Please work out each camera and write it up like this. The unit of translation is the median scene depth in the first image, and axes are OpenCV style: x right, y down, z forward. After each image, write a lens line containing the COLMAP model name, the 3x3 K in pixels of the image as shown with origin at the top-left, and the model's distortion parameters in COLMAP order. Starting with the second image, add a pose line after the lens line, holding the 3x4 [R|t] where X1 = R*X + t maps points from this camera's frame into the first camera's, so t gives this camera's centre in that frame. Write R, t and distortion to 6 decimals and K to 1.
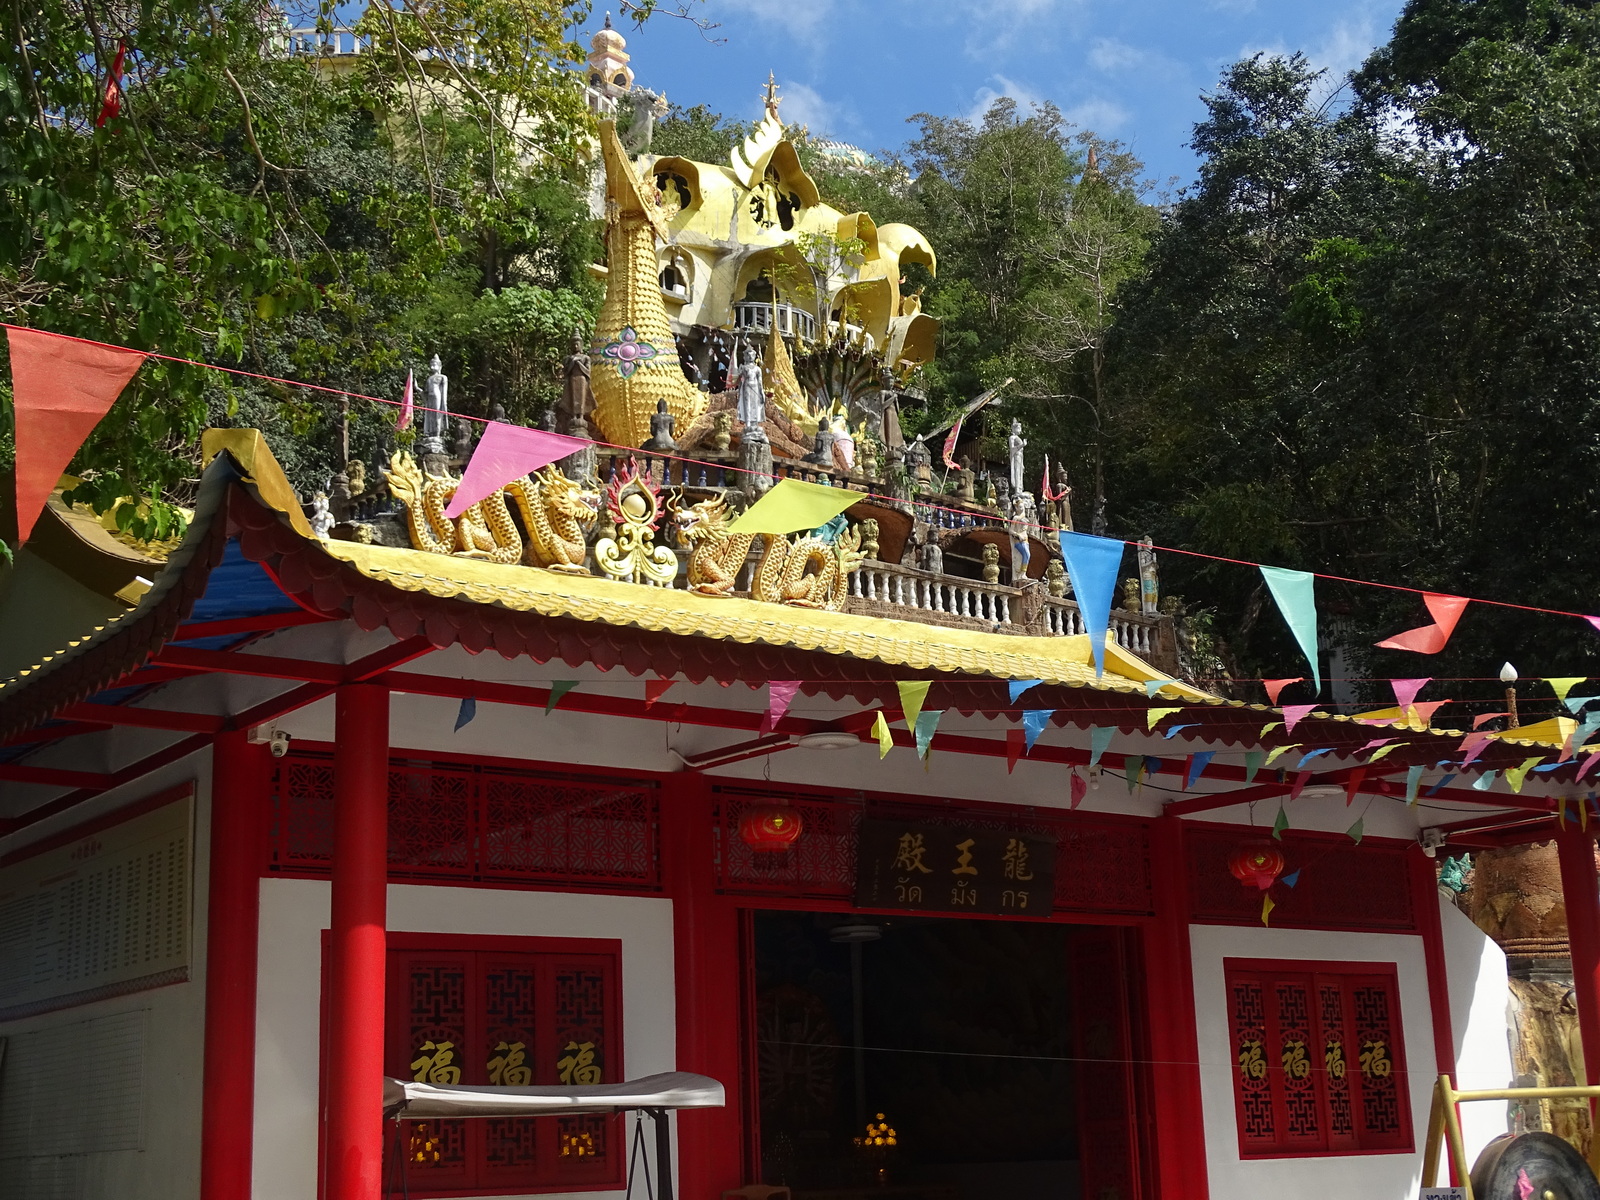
lens RADIAL K [[2219.2, 0, 803.3], [0, 2219.2, 604.1], [0, 0, 1]] dist [0.050427, 0.000000]
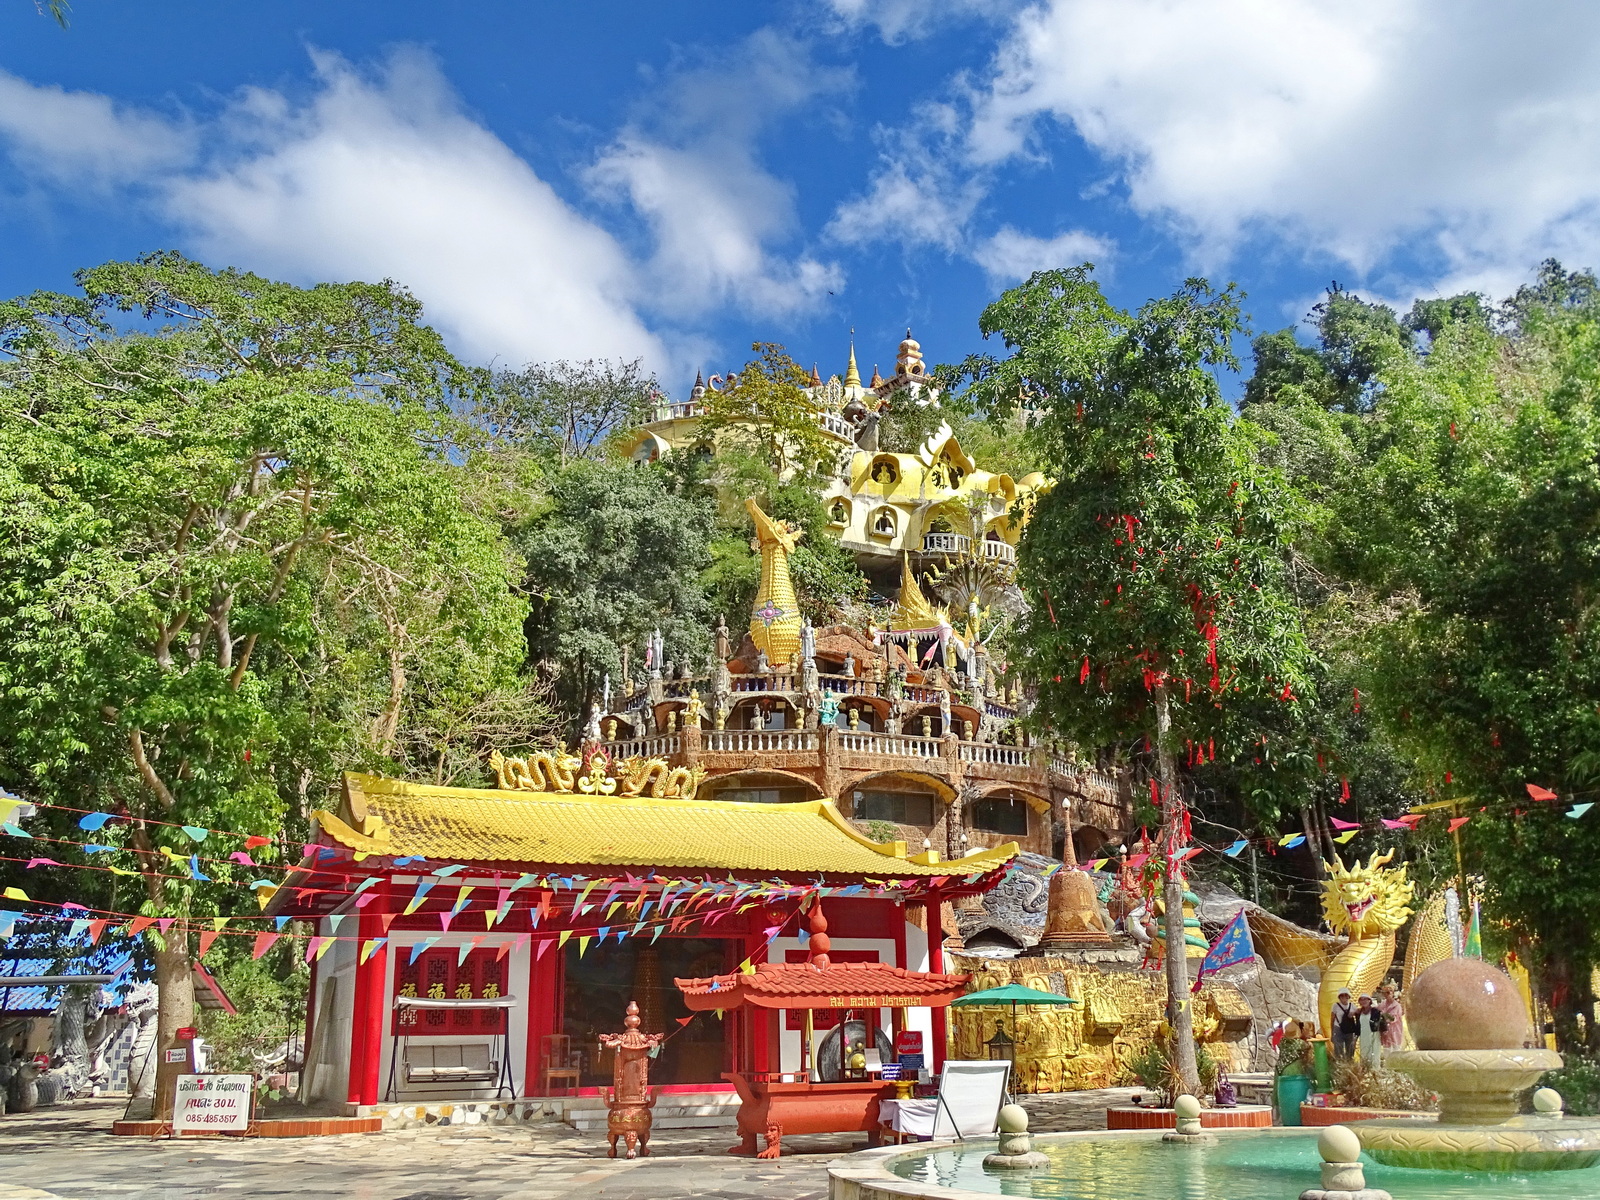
lens RADIAL K [[1500.0, 0, 804.0], [0, 1500.0, 597.3], [0, 0, 1]] dist [0.005097, 0.000000]
pose [[0.973170, -0.046049, -0.225434, 0.151044], [0.036701, 0.998291, -0.045483, -0.040482], [0.227143, 0.035989, 0.973196, -0.166365]]
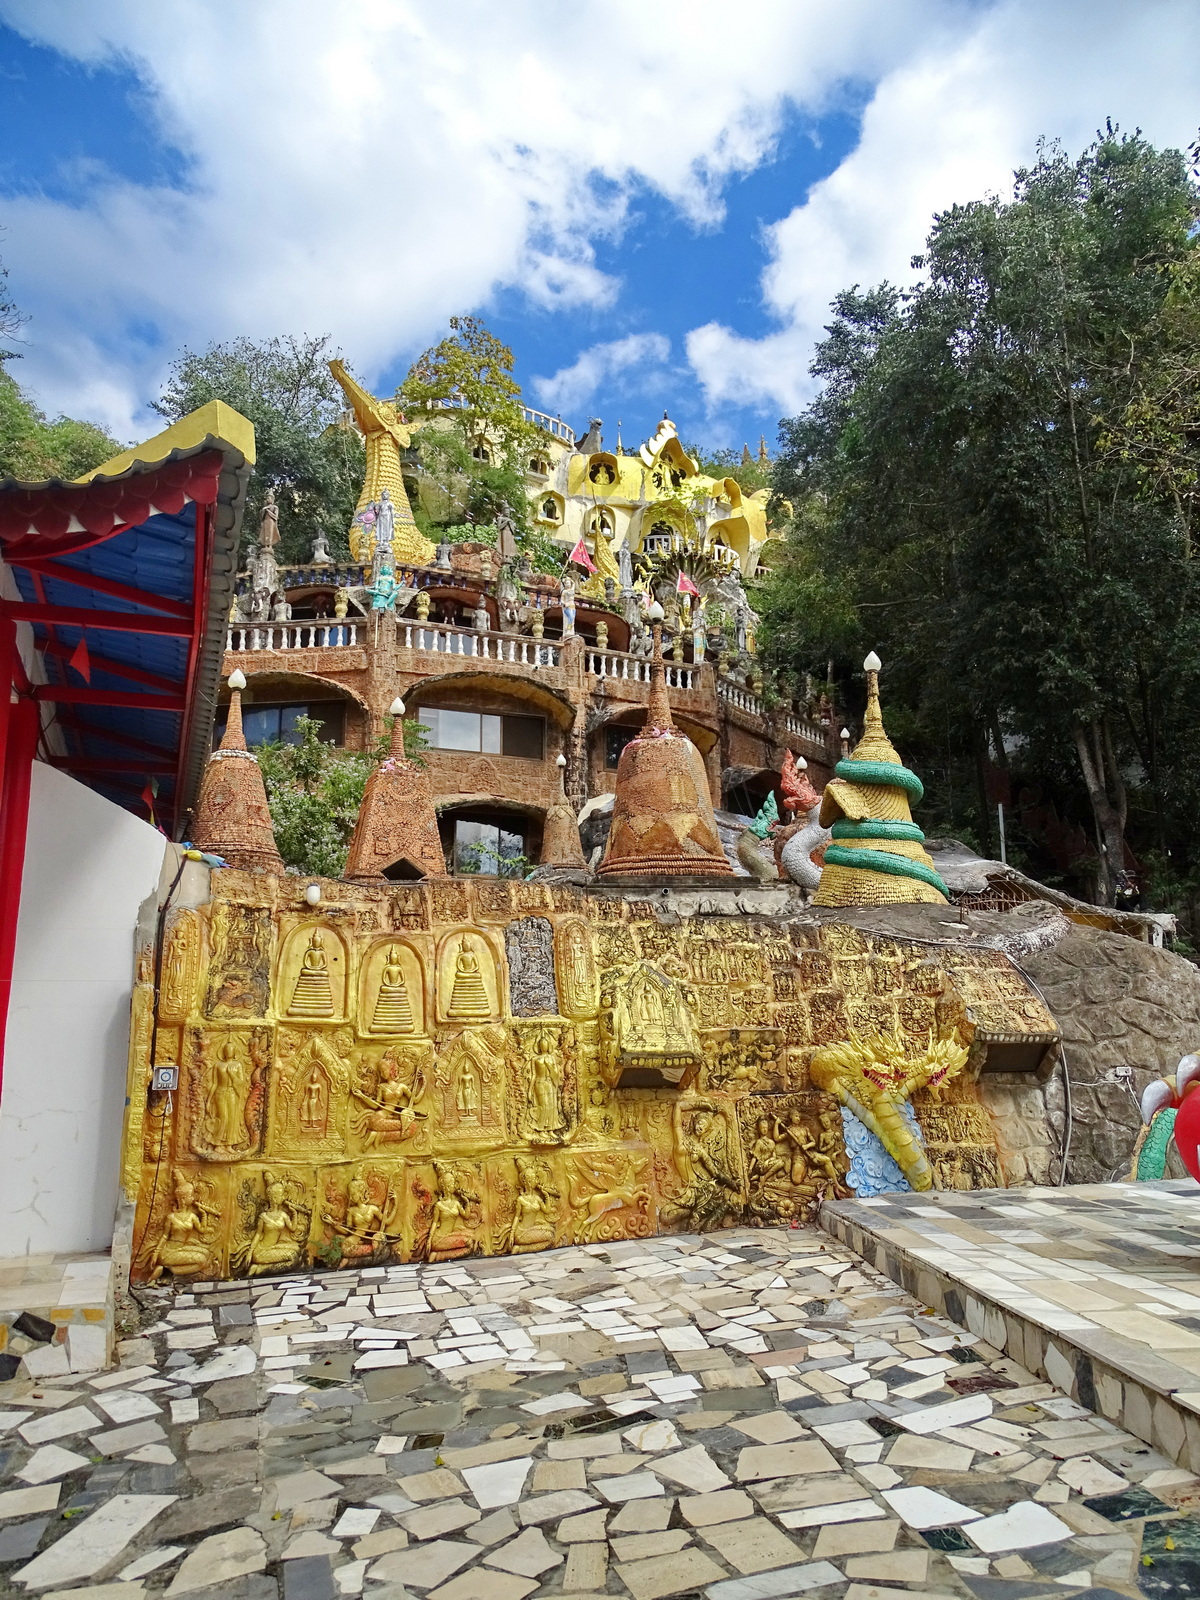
lens RADIAL K [[1122.7, 0, 587.8], [0, 1122.7, 800.2], [0, 0, 1]] dist [0.019811, 0.000388]
pose [[0.963661, -0.037039, -0.264548, 0.158027], [0.046701, 0.998449, 0.030325, 0.038080], [0.263015, -0.041577, 0.963896, 0.177532]]
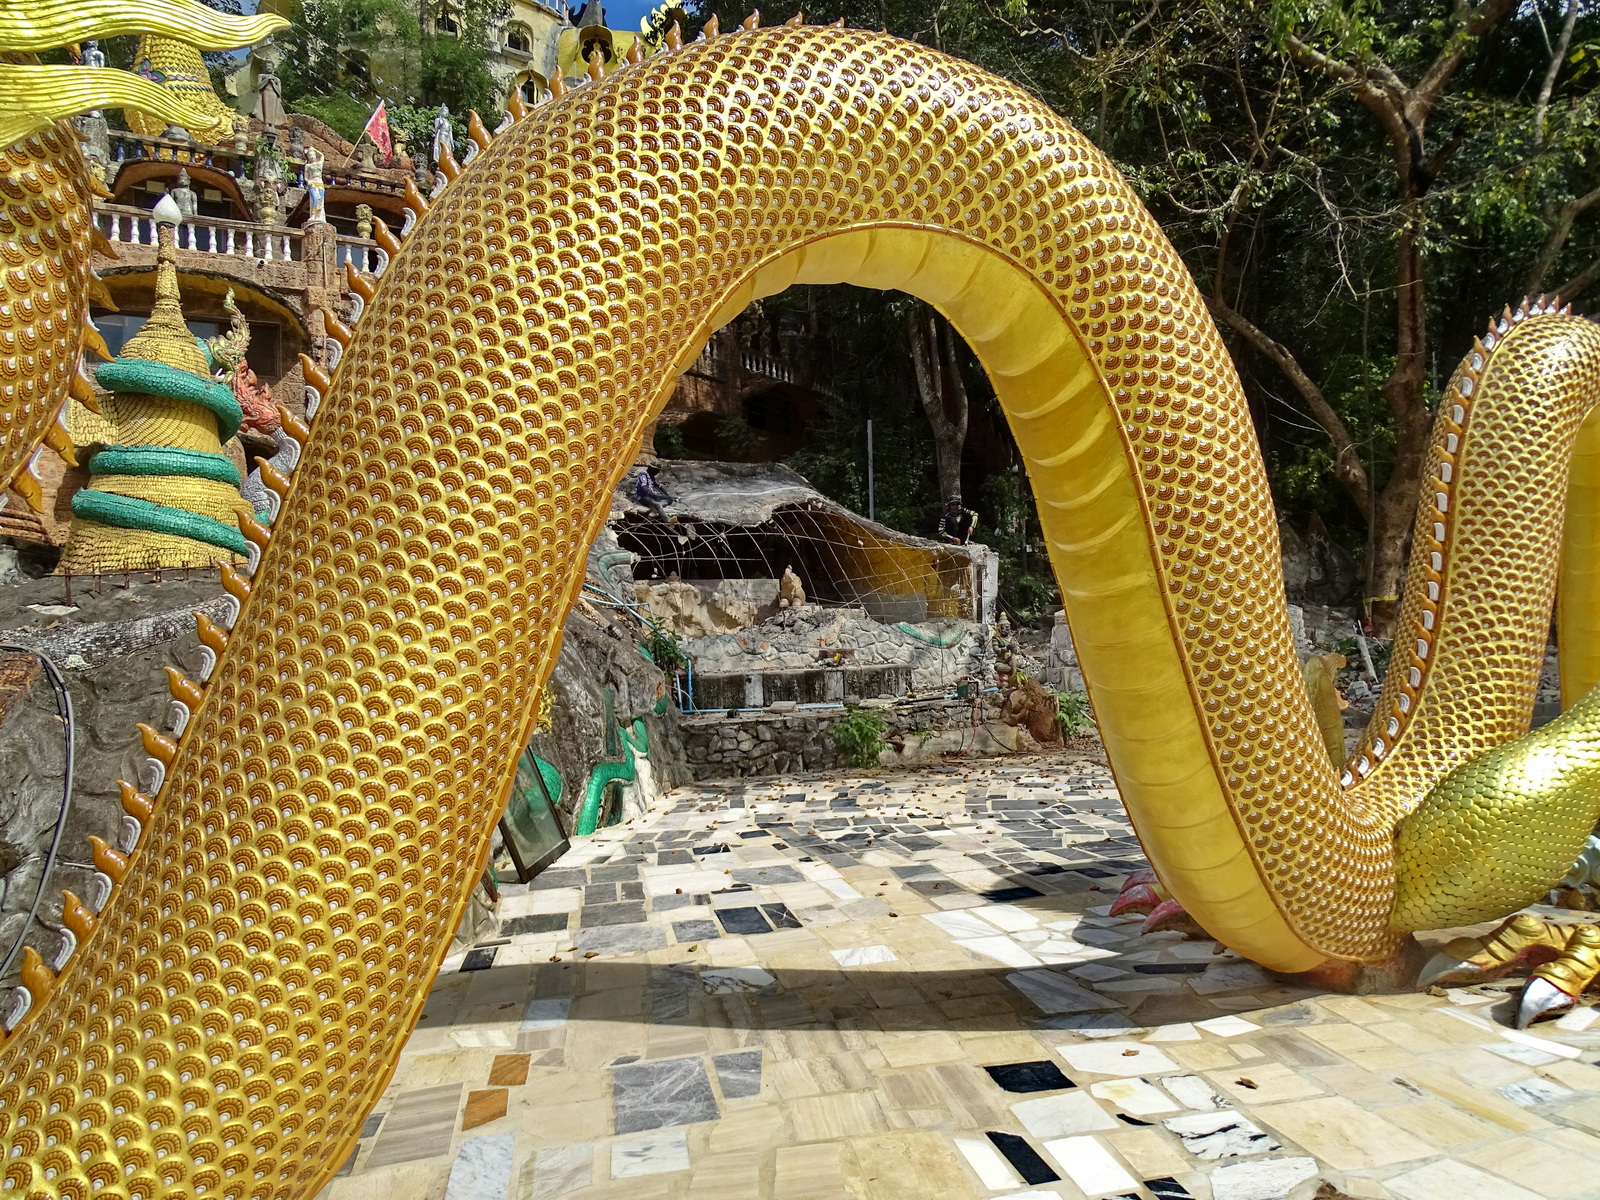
lens RADIAL K [[1122.7, 0, 800.1], [0, 1122.7, 591.1], [0, 0, 1]] dist [0.019811, 0.000388]
pose [[0.974871, -0.026341, -0.221208, 0.249547], [0.067055, 0.981630, 0.178625, 0.046904], [0.212440, -0.188969, 0.958728, 0.254573]]
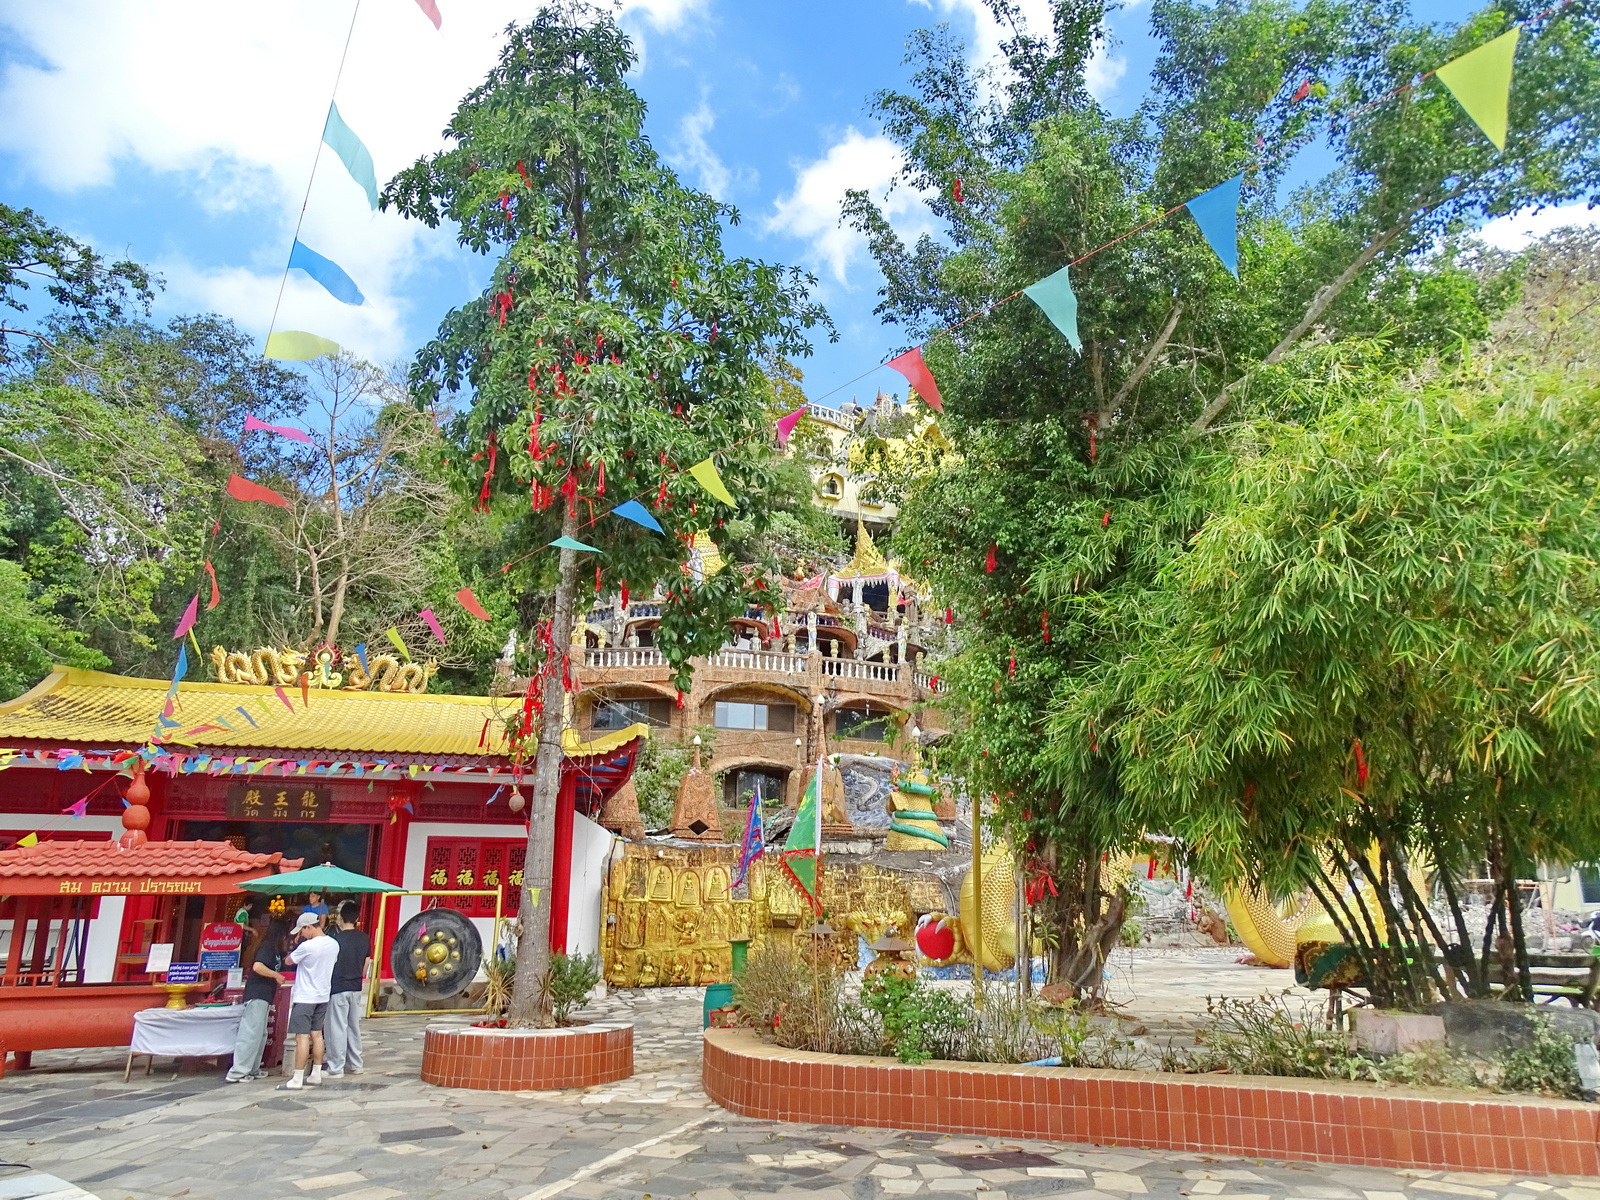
lens RADIAL K [[1122.7, 0, 806.4], [0, 1122.7, 587.9], [0, 0, 1]] dist [0.019811, 0.000388]
pose [[0.935893, -0.065448, -0.346153, 0.257432], [0.050332, 0.997352, -0.052490, -0.007944], [0.348671, 0.031702, 0.936709, -0.012334]]
